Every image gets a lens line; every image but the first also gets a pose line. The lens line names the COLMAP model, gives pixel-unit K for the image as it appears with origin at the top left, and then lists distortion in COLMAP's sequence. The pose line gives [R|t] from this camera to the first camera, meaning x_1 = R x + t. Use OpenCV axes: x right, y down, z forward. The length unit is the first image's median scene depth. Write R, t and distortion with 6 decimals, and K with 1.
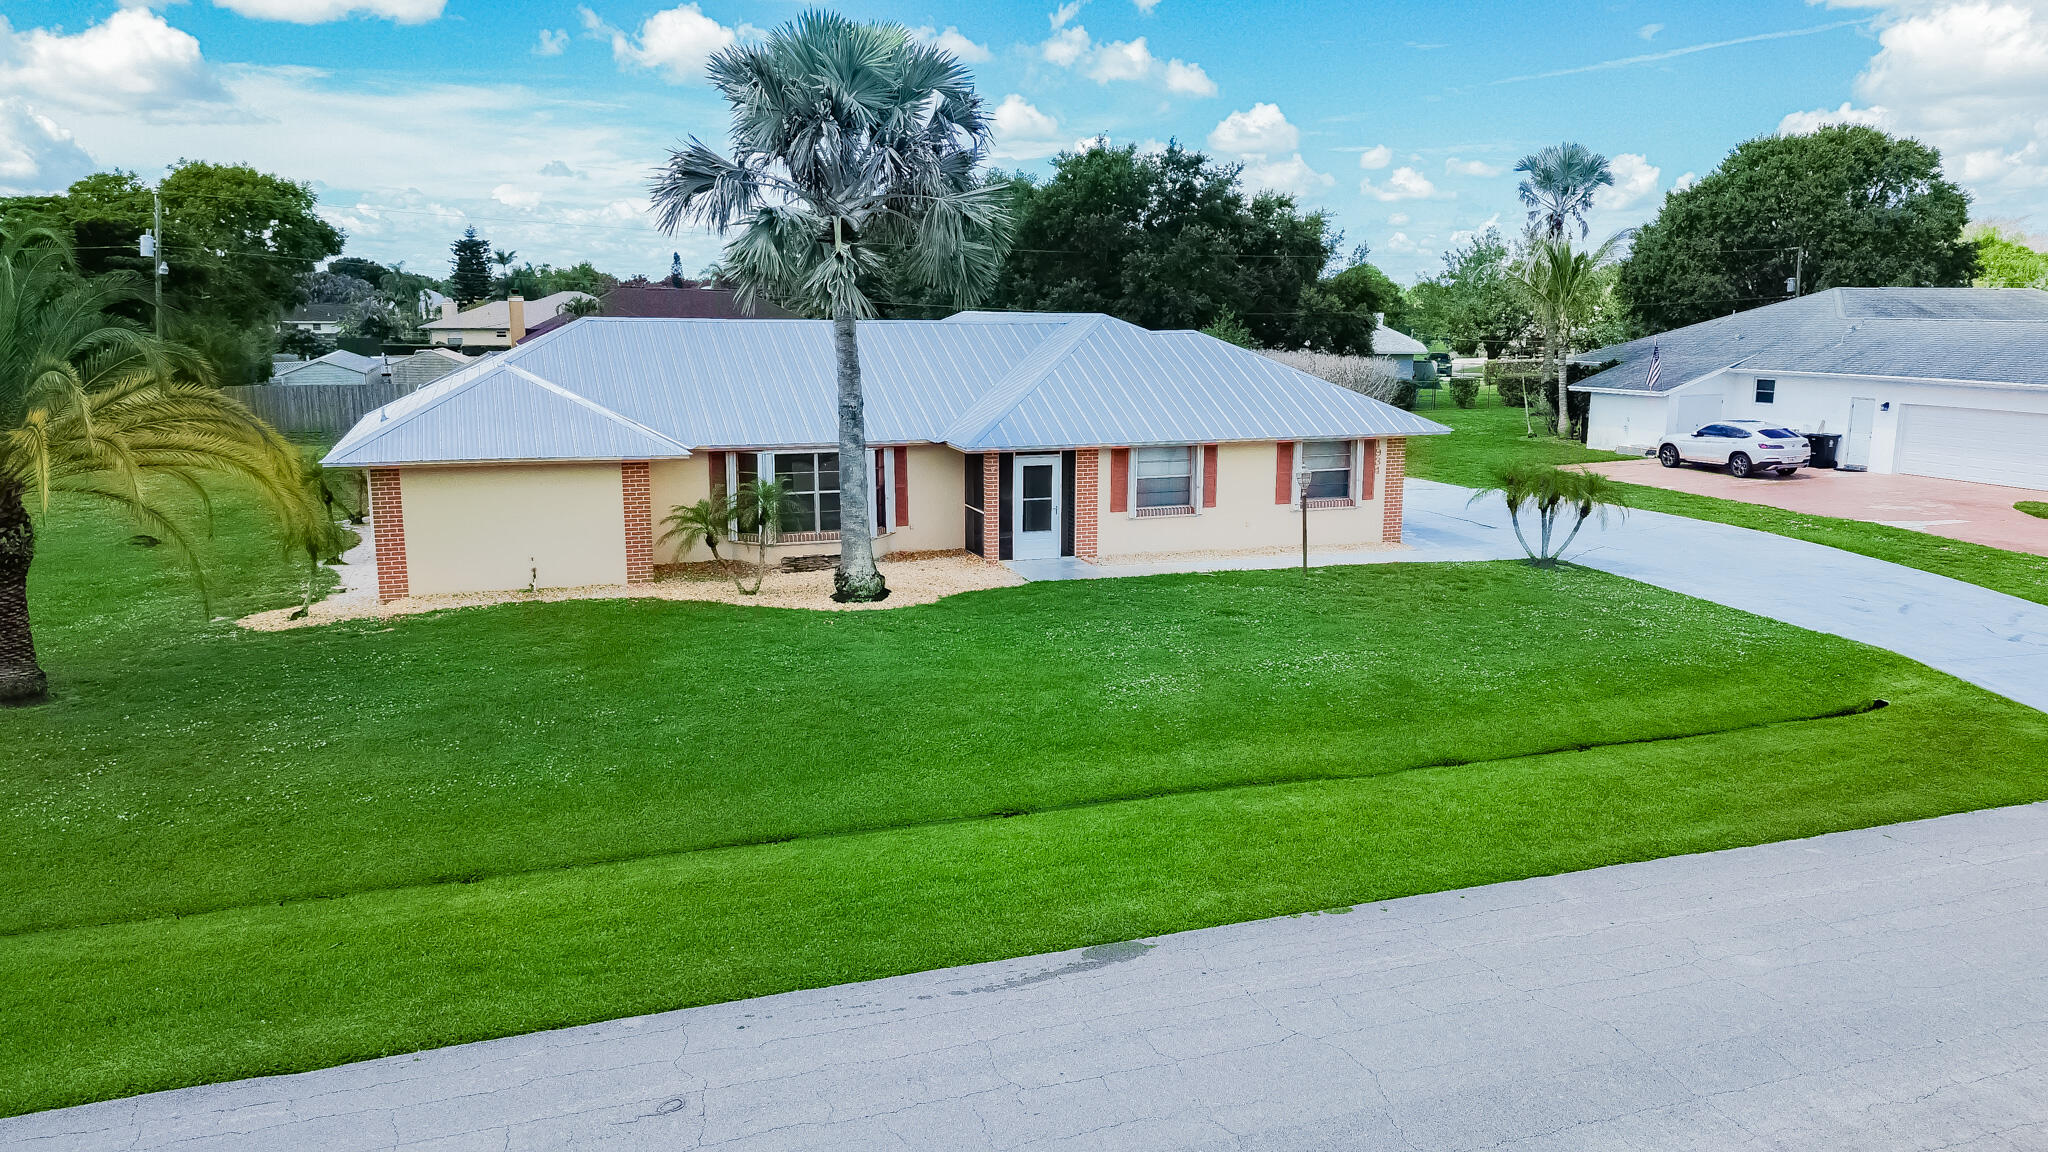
lens RADIAL K [[1412.6, 0, 1024.0], [0, 1412.6, 576.0], [0, 0, 1]] dist [0.070997, -0.072234]
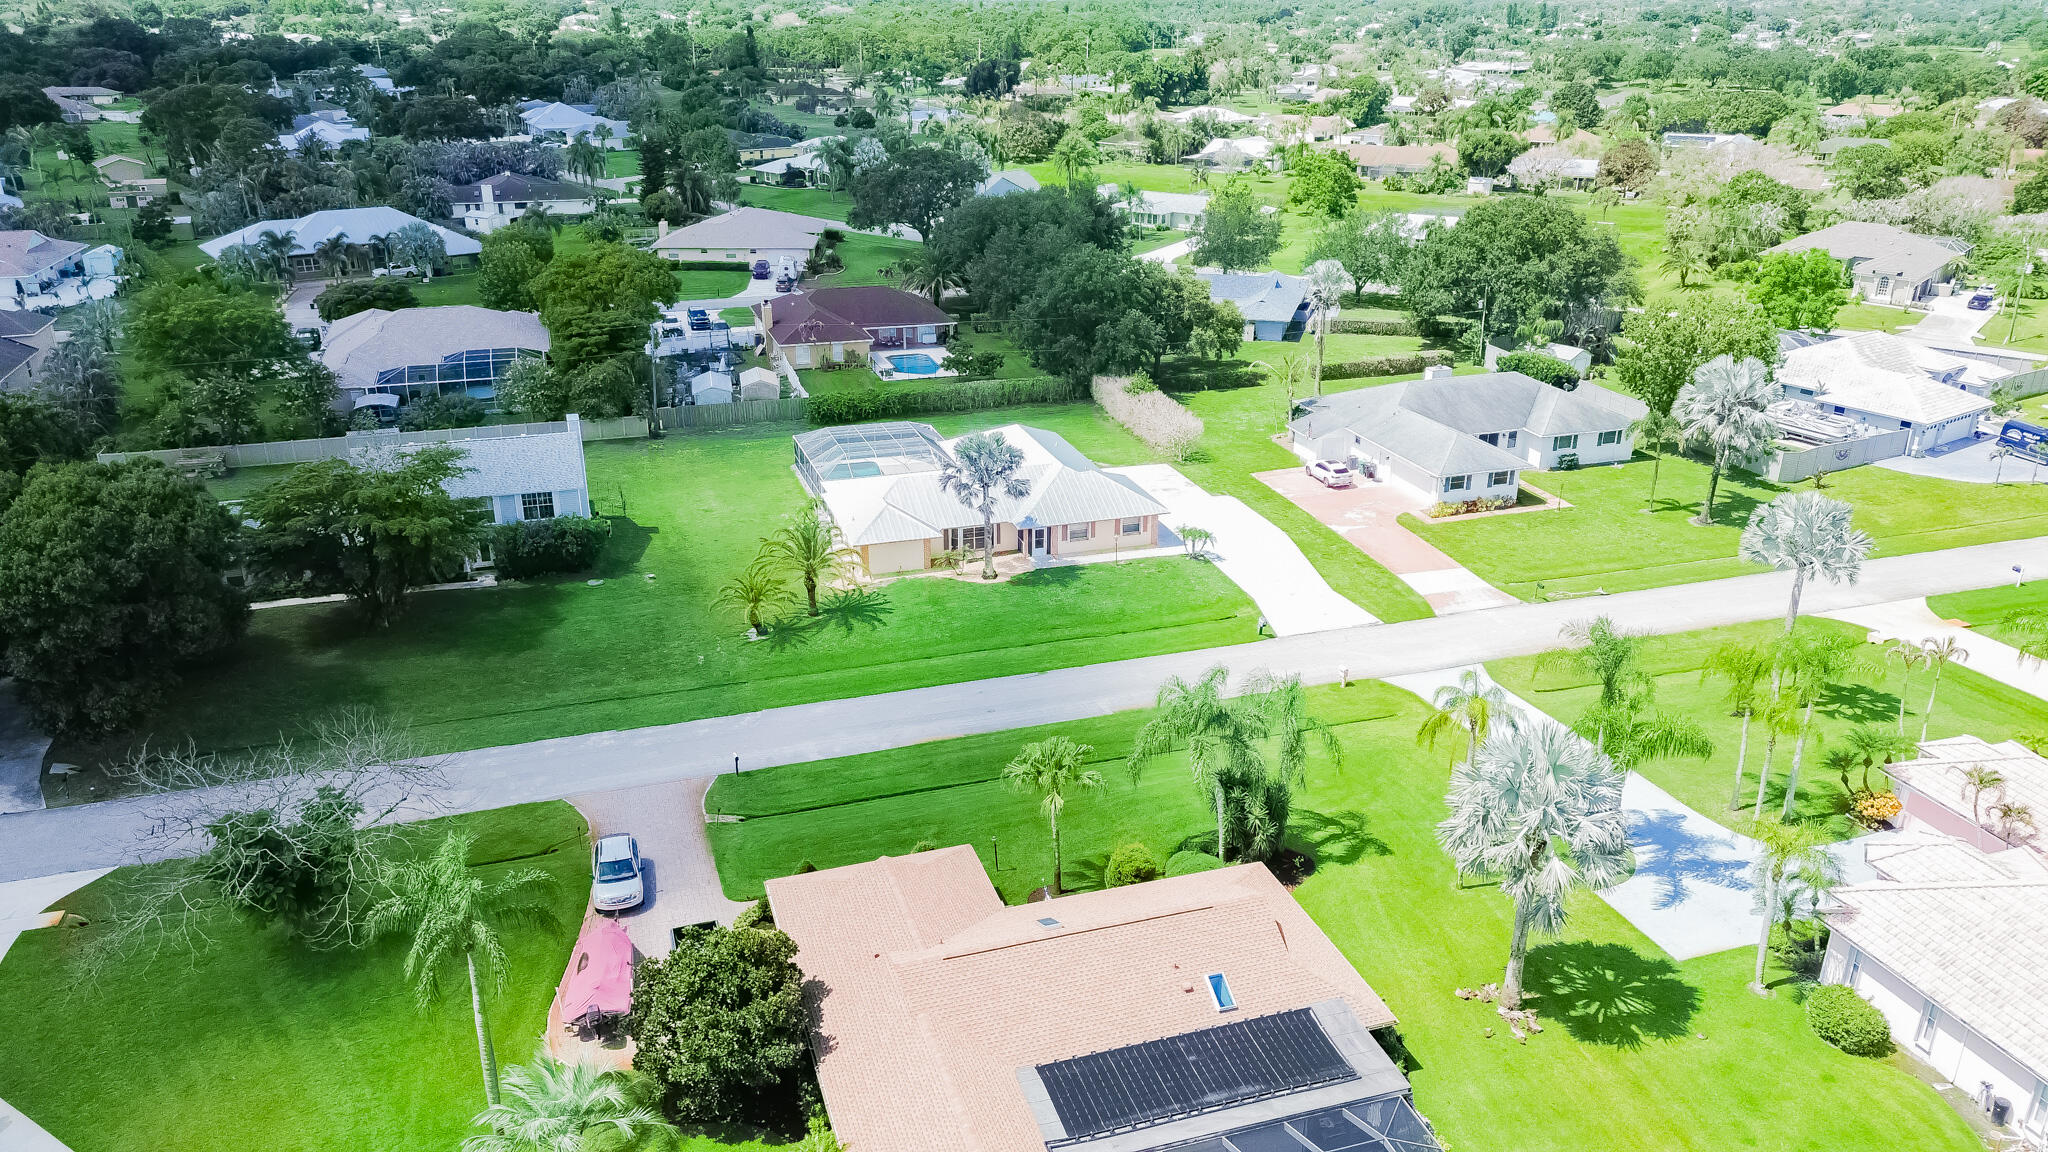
lens RADIAL K [[1412.6, 0, 1024.0], [0, 1412.6, 576.0], [0, 0, 1]] dist [0.070997, -0.072234]
pose [[0.999617, 0.014084, -0.023806, 0.060929], [-0.008963, 0.979148, 0.202949, -0.734171], [0.026167, -0.202658, 0.978900, -2.600860]]
